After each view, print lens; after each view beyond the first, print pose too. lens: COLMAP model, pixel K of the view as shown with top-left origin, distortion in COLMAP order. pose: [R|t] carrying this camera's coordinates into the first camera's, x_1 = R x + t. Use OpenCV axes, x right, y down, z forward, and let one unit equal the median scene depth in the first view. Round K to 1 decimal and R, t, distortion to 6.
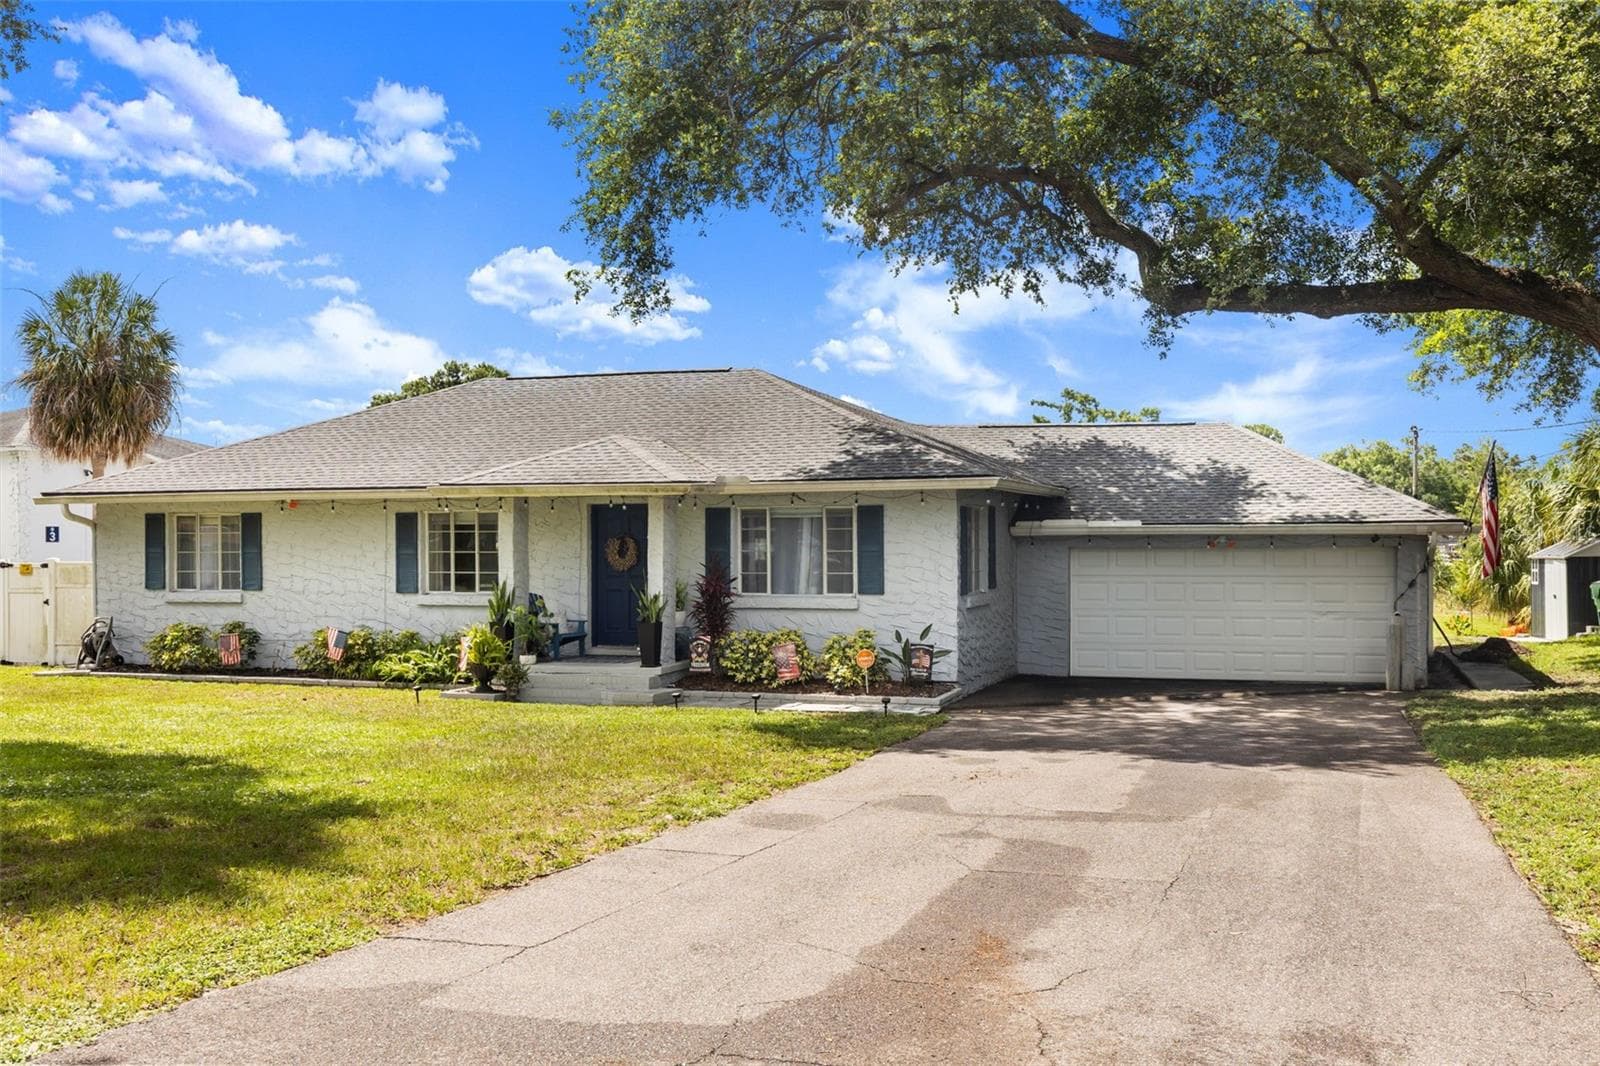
lens RADIAL K [[1542.9, 0, 832.0], [0, 1542.9, 529.8], [0, 0, 1]] dist [0.004359, 0.000438]
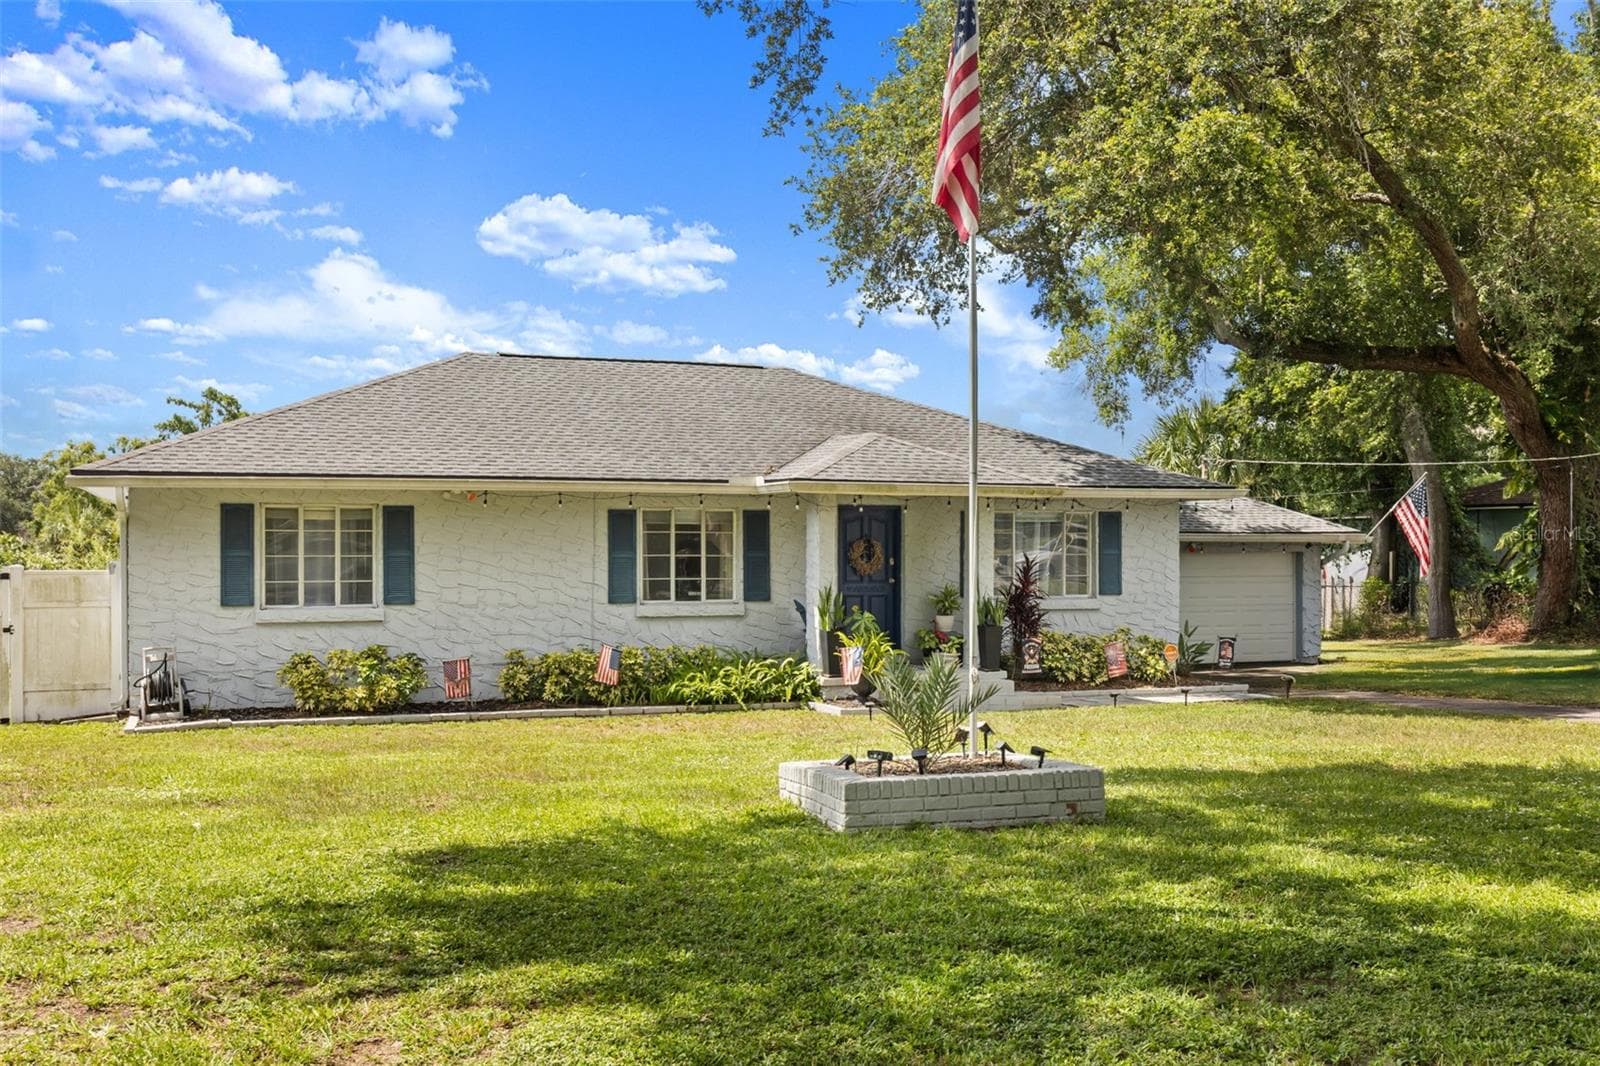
lens RADIAL K [[1542.9, 0, 832.0], [0, 1542.9, 529.8], [0, 0, 1]] dist [0.004359, 0.000438]
pose [[0.772556, 0.010792, 0.634855, -0.735863], [-0.007706, 0.999941, -0.007620, 0.005842], [-0.634900, 0.000995, 0.772594, 0.268227]]
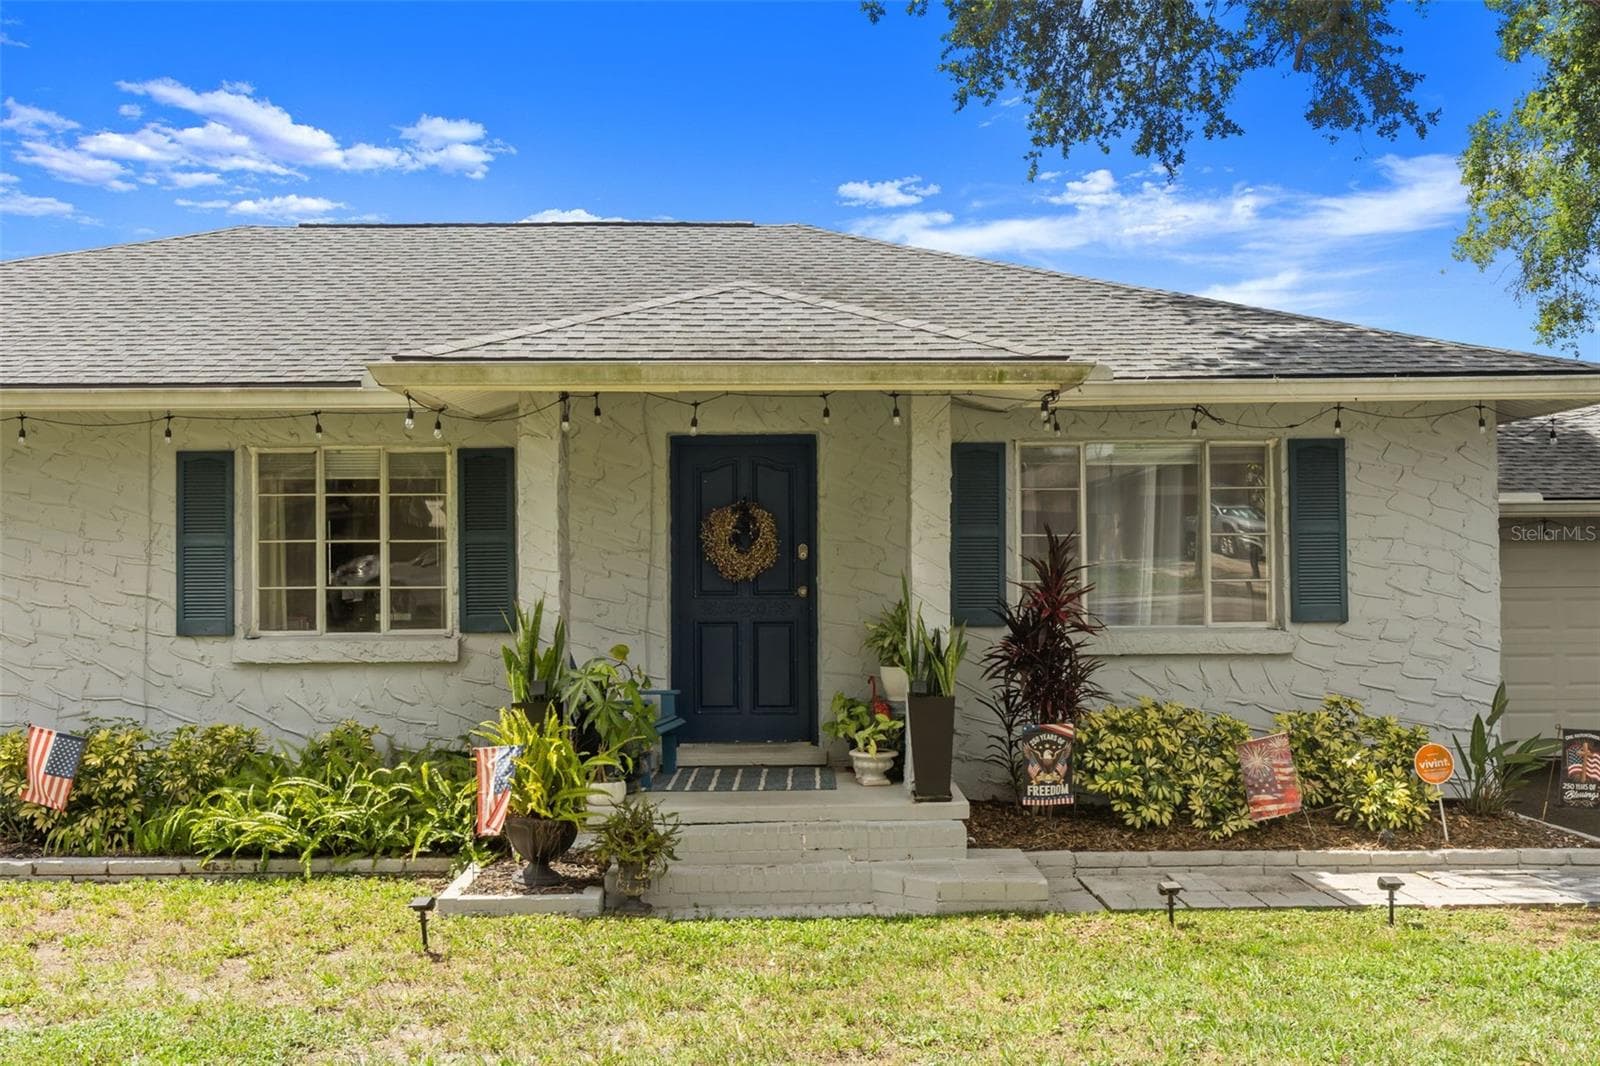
lens RADIAL K [[1542.9, 0, 832.0], [0, 1542.9, 529.8], [0, 0, 1]] dist [0.004359, 0.000438]
pose [[0.947547, 0.005159, 0.319576, -0.249913], [0.001834, 0.999766, -0.021577, 0.020986], [-0.319612, 0.021031, 0.947315, 0.539527]]
